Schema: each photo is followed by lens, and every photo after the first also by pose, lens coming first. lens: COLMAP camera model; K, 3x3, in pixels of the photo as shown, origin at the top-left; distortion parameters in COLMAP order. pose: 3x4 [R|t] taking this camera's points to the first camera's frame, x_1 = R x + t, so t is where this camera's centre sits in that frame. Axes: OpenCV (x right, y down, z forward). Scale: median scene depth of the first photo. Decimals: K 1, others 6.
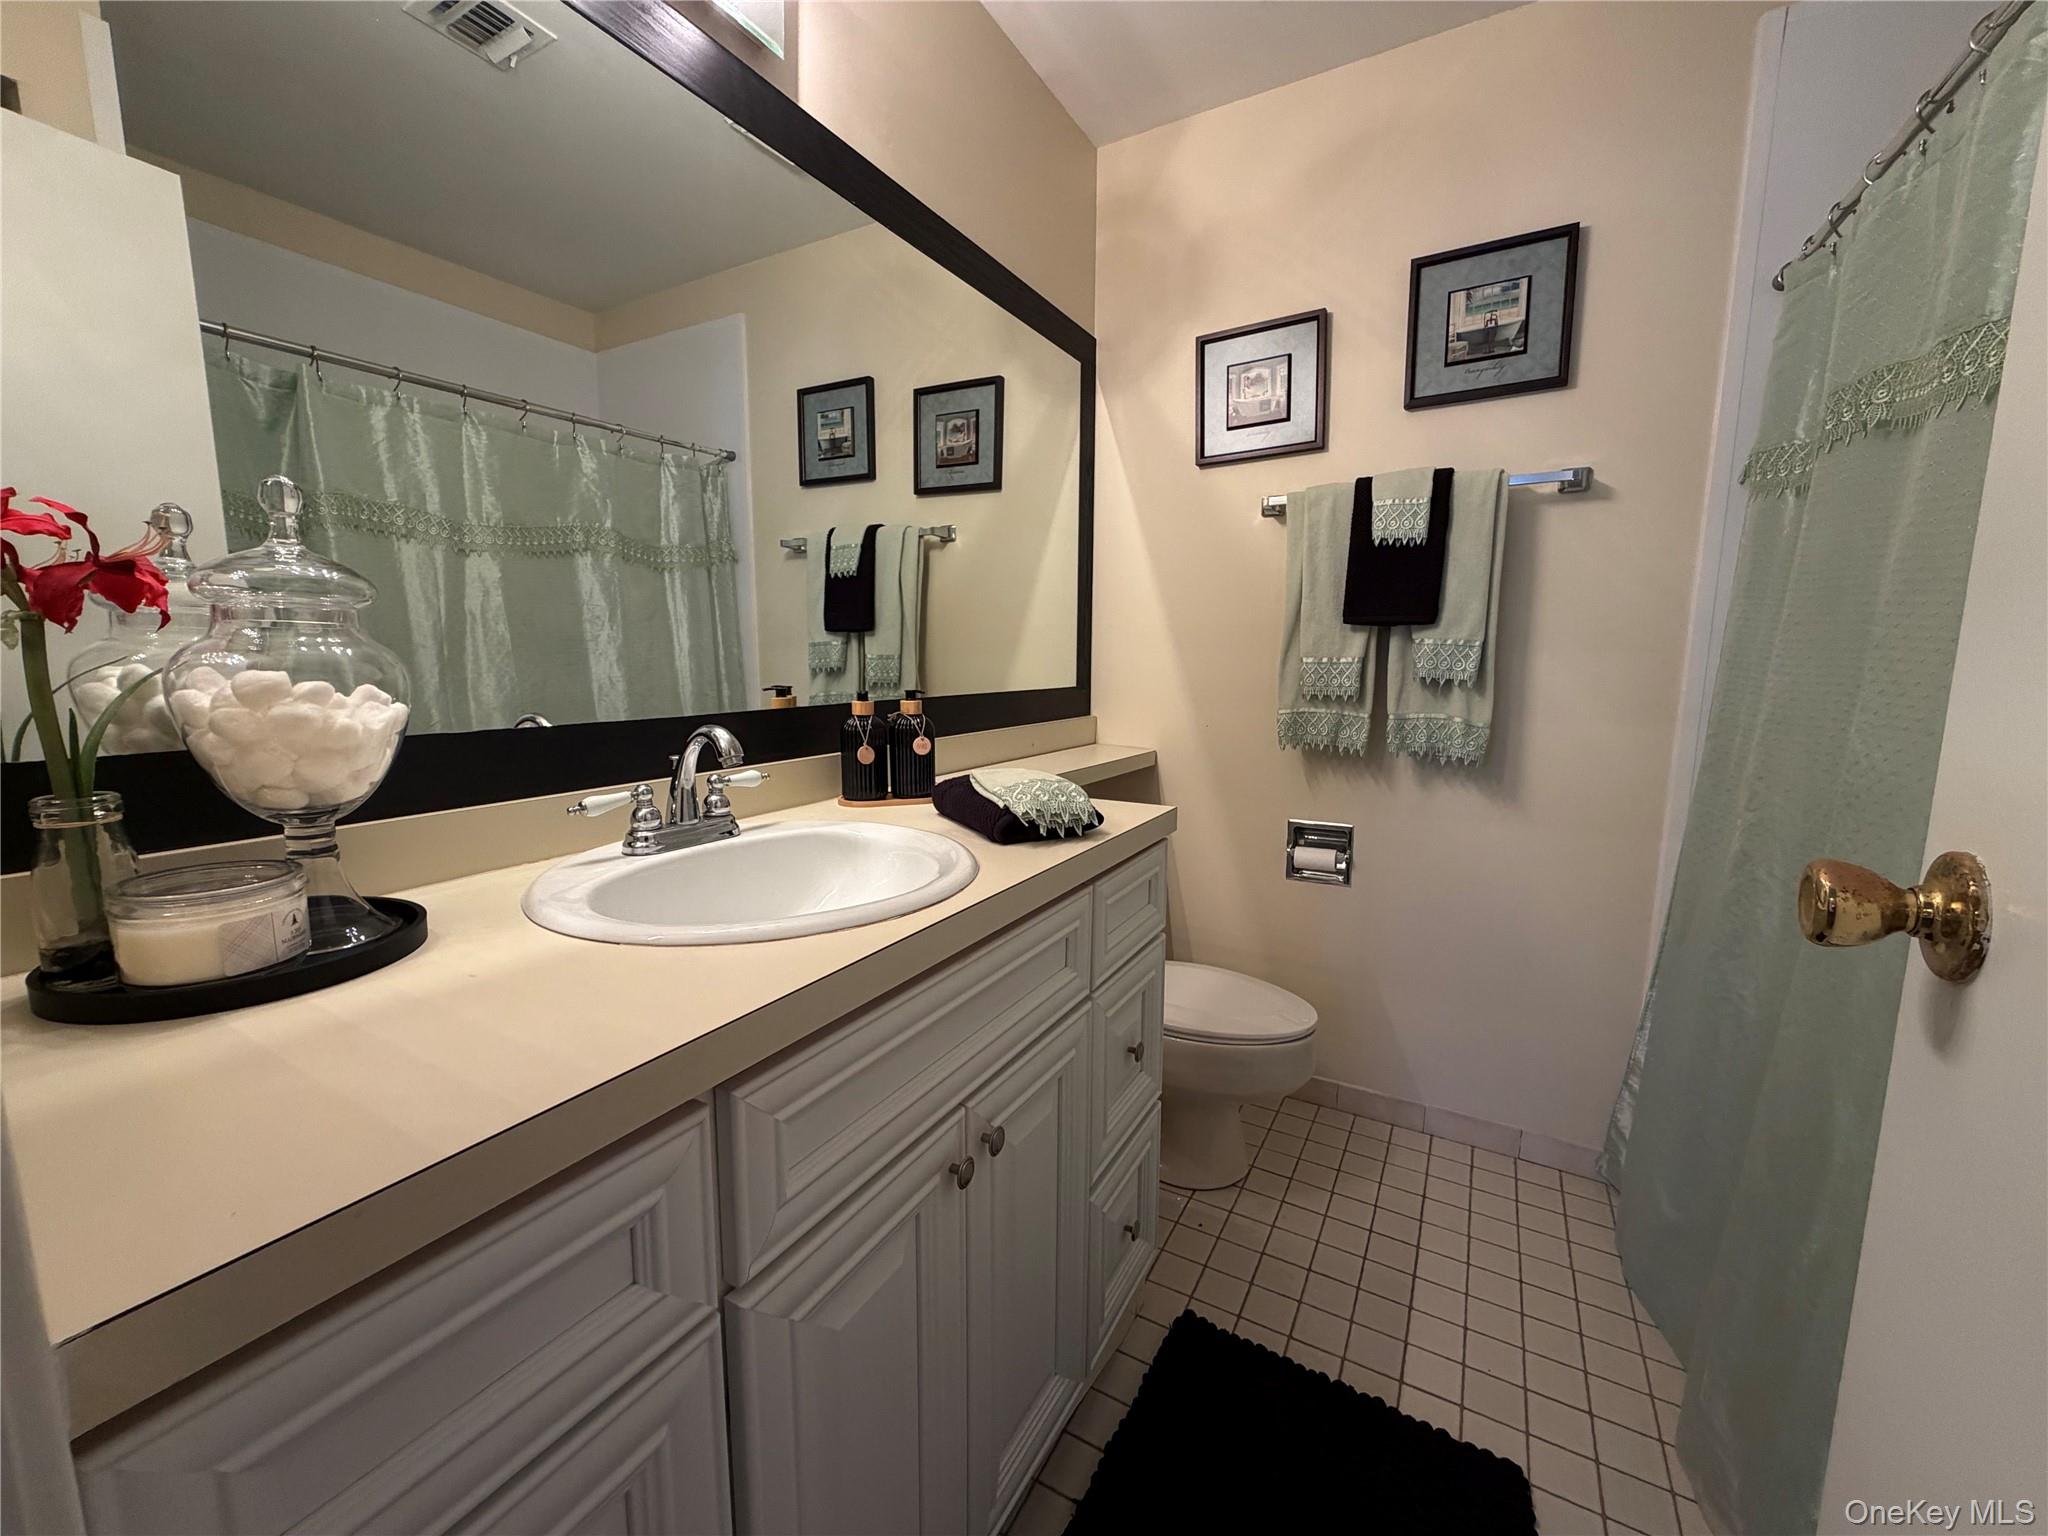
lens RADIAL K [[816.6, 0, 1010.0], [0, 816.6, 770.6], [0, 0, 1]] dist [0.000821, -0.000241]
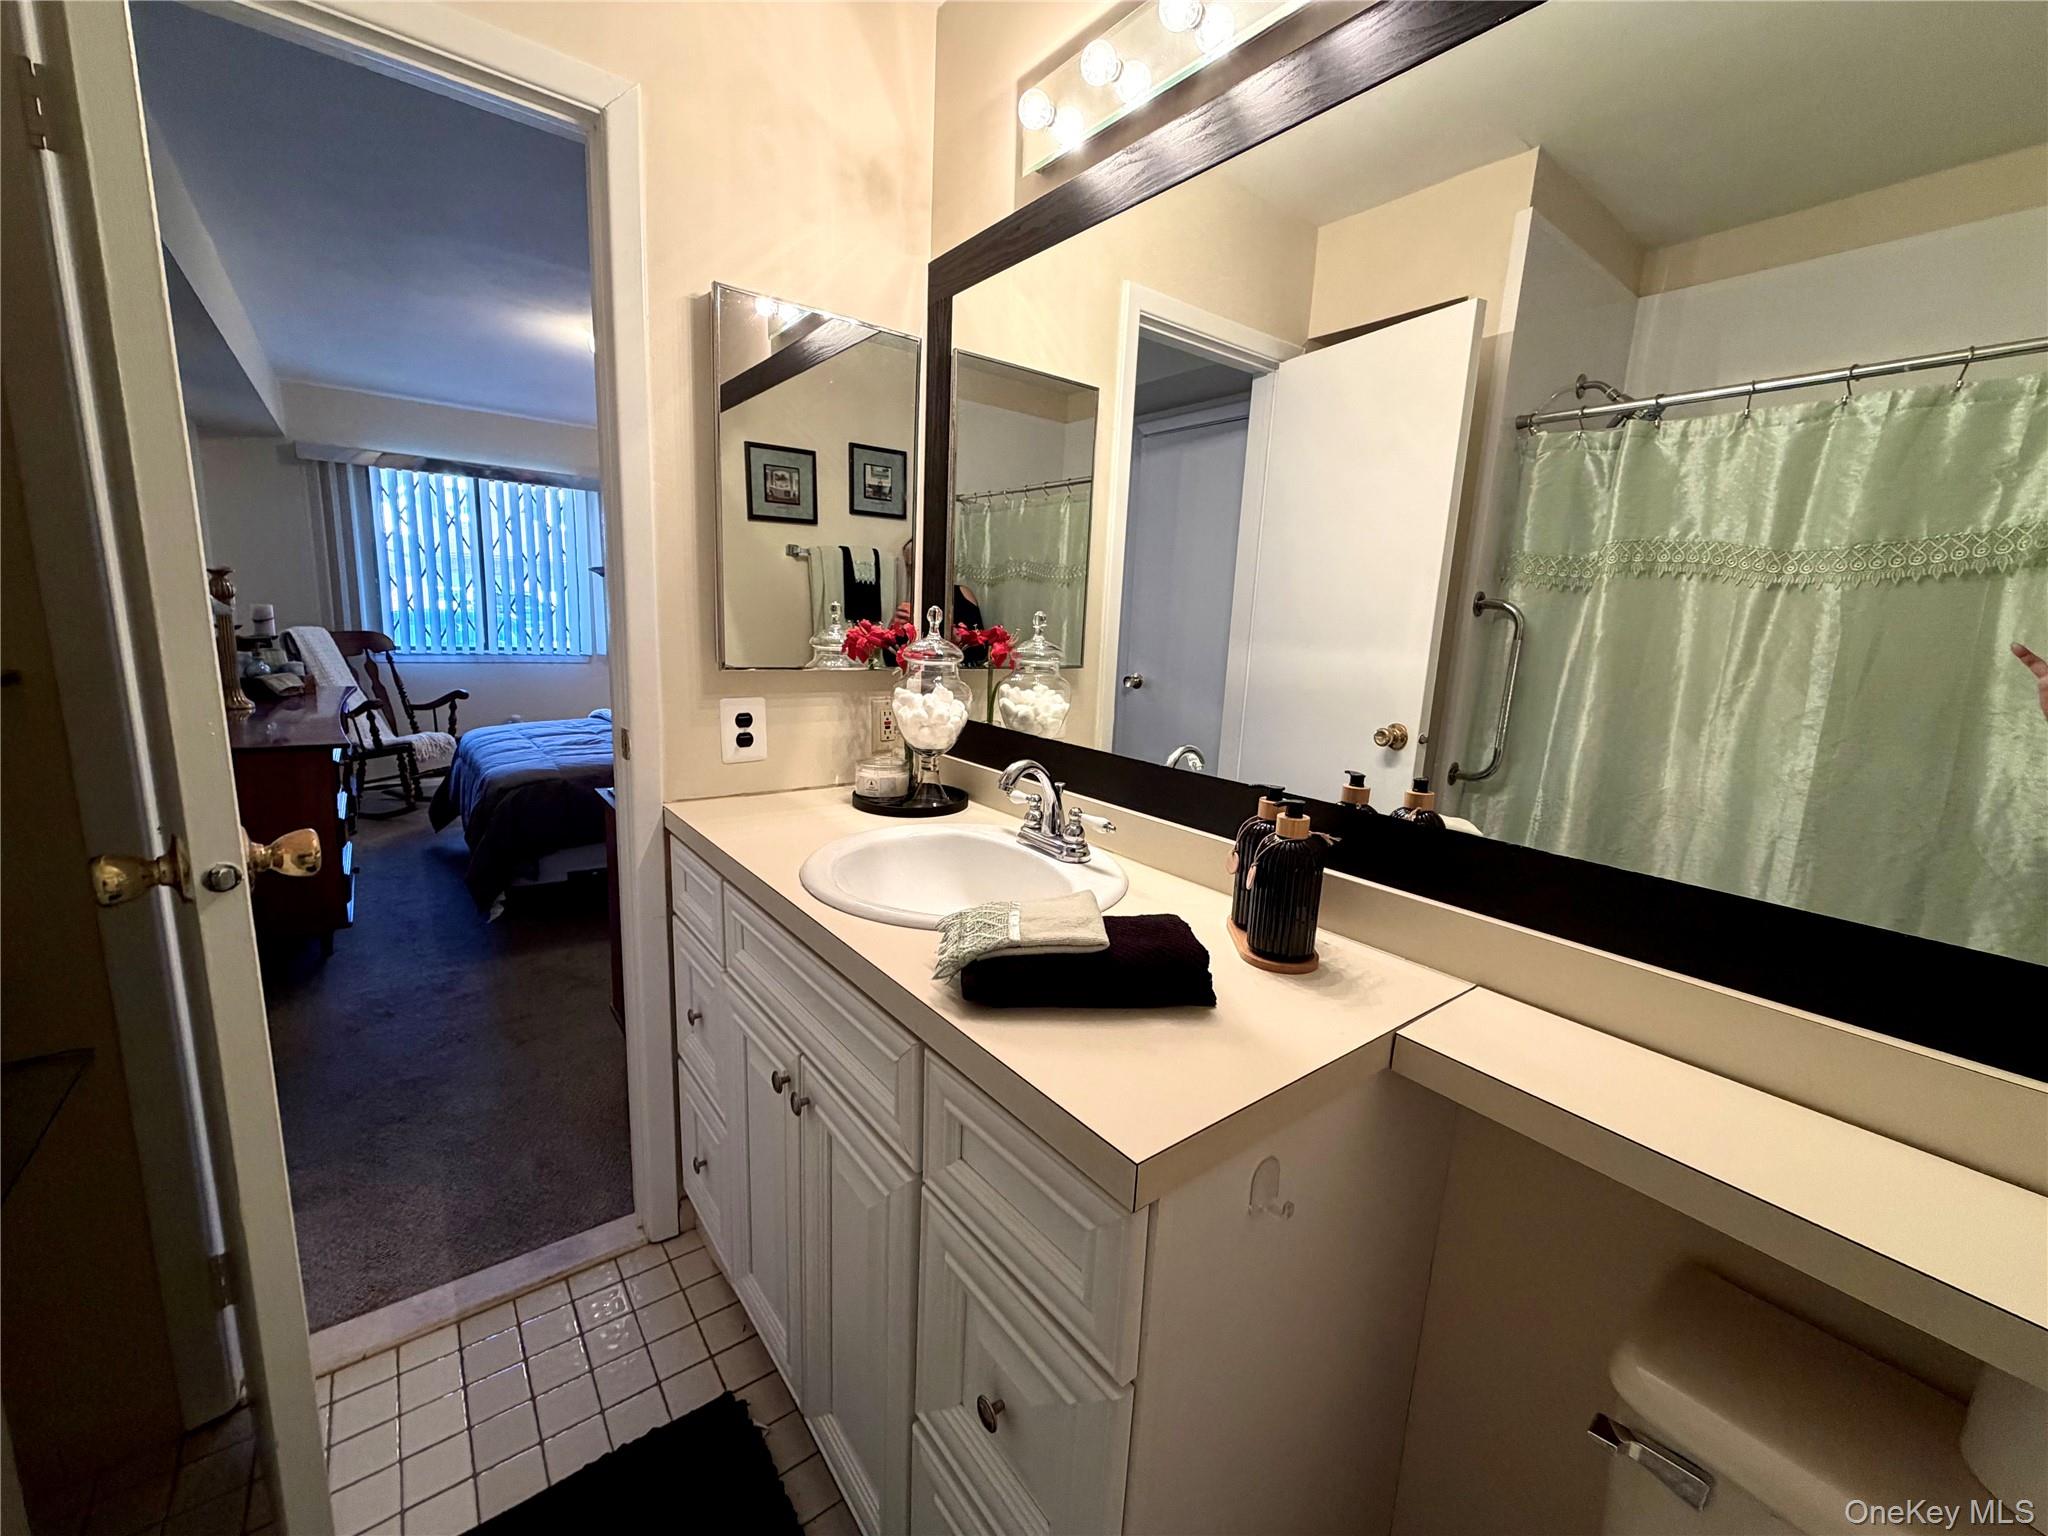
lens RADIAL K [[816.6, 0, 1017.5], [0, 816.6, 769.7], [0, 0, 1]] dist [0.000821, -0.000241]
pose [[0.368724, -0.162662, 0.915196, -1.404445], [0.073312, 0.986592, 0.145814, -0.077183], [-0.926643, 0.013329, 0.375705, -0.163538]]
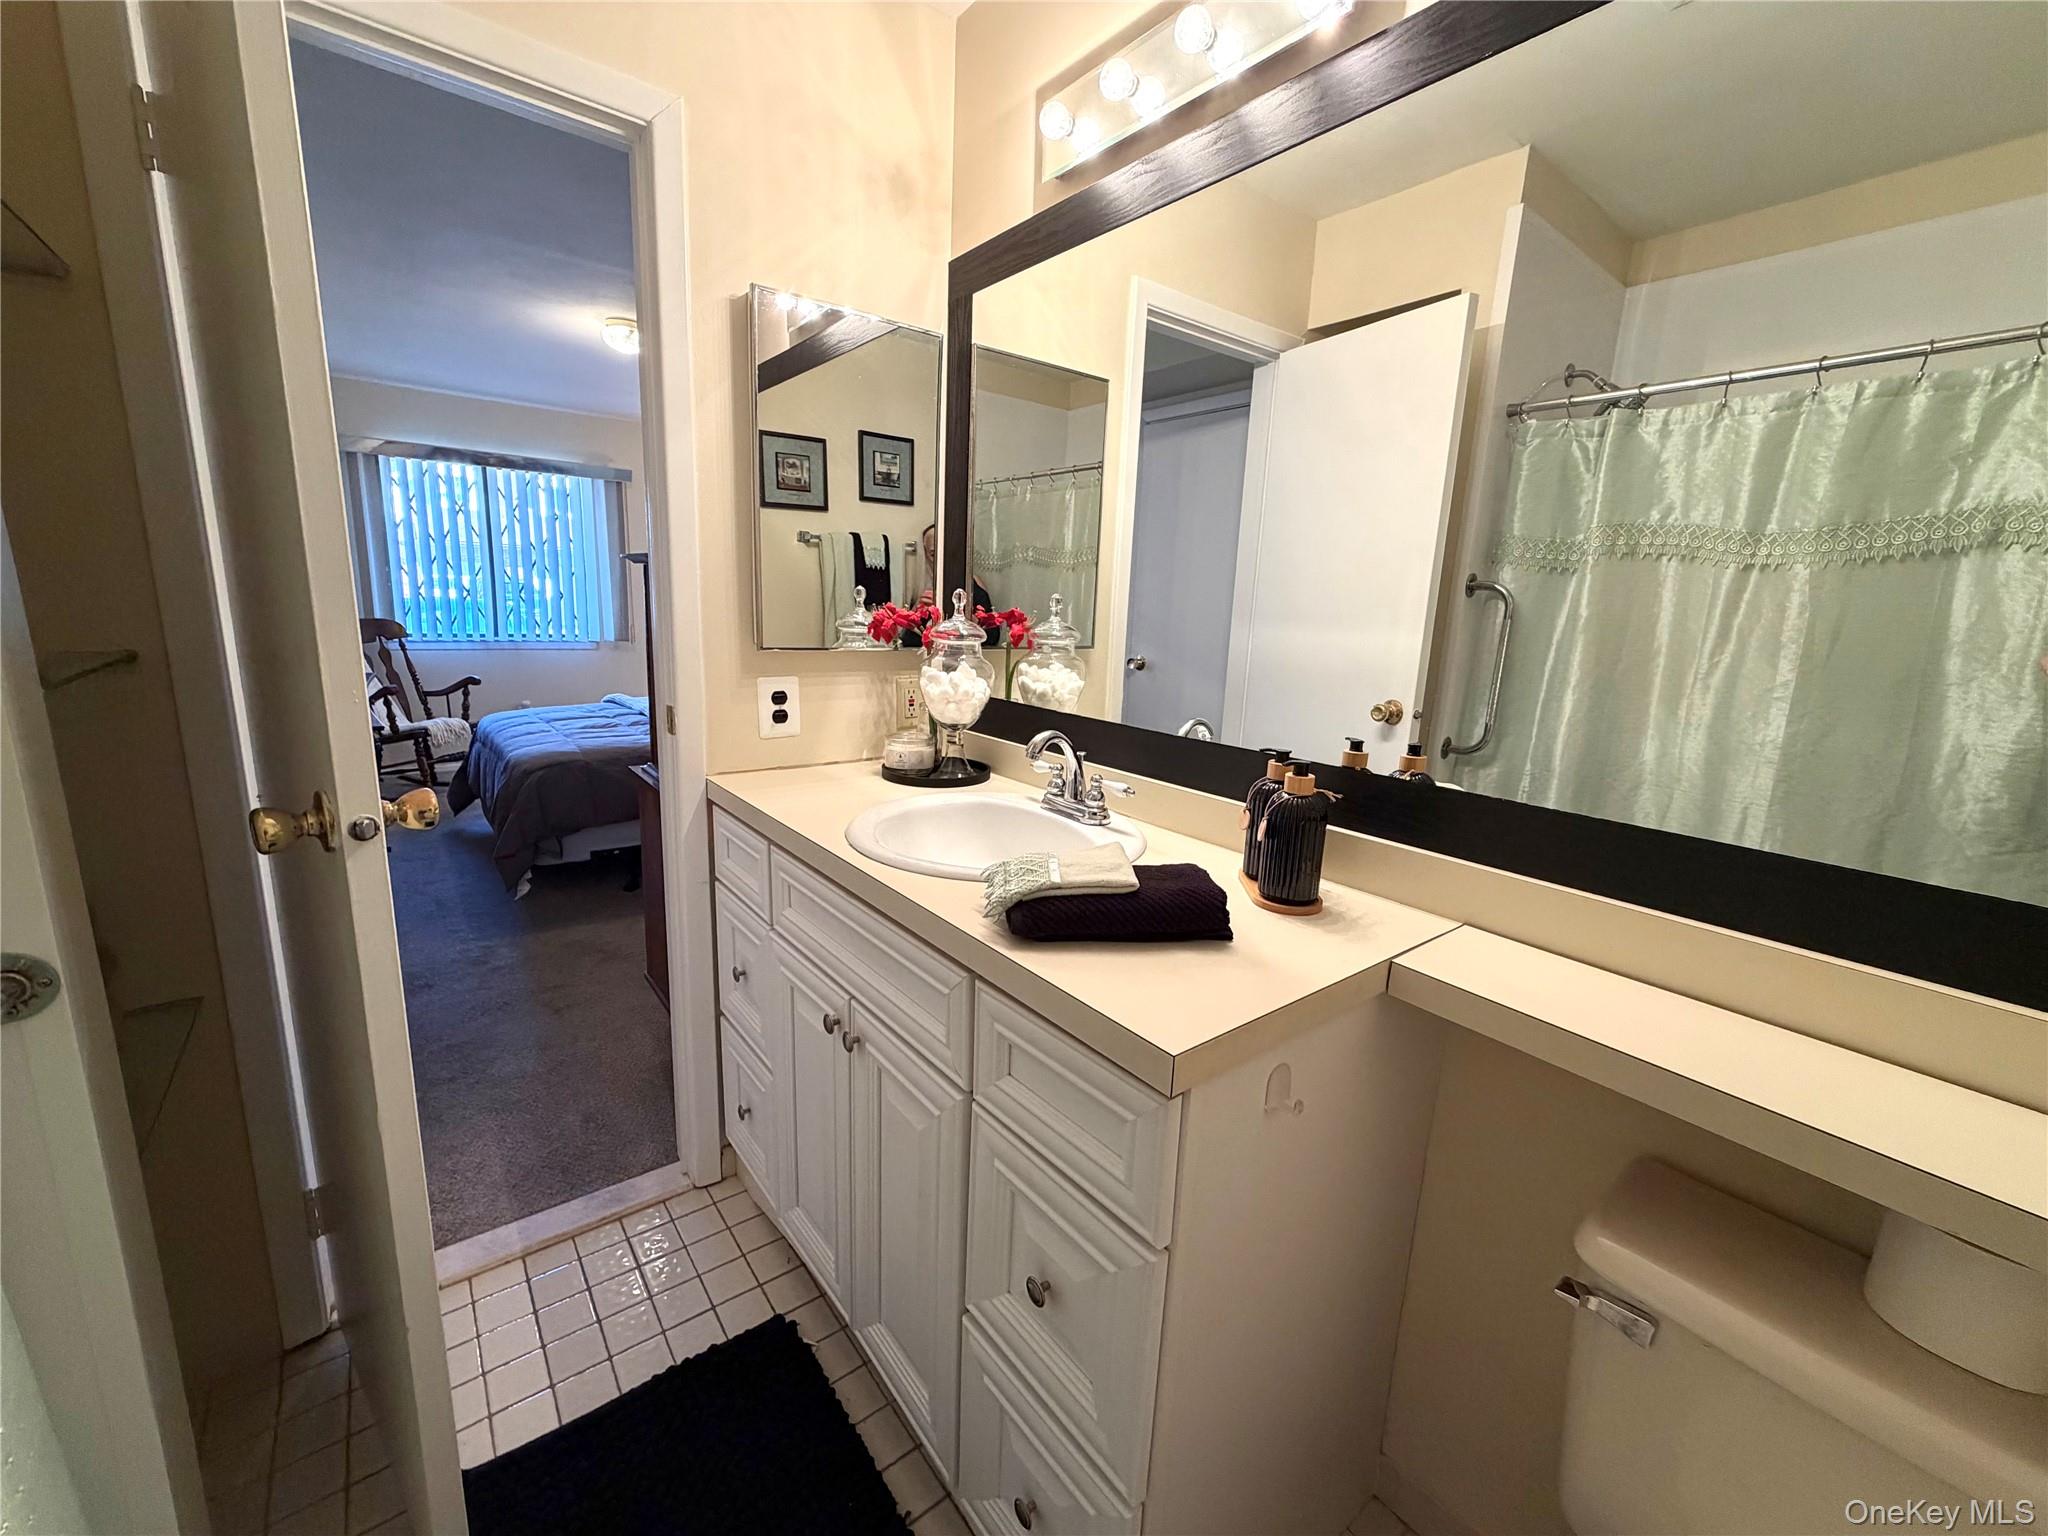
lens RADIAL K [[816.6, 0, 1017.6], [0, 816.6, 768.7], [0, 0, 1]] dist [0.000821, -0.000241]
pose [[0.363391, -0.179312, 0.914218, -1.476373], [0.078431, 0.983707, 0.161766, -0.072495], [-0.928329, 0.012919, 0.371534, -0.159437]]
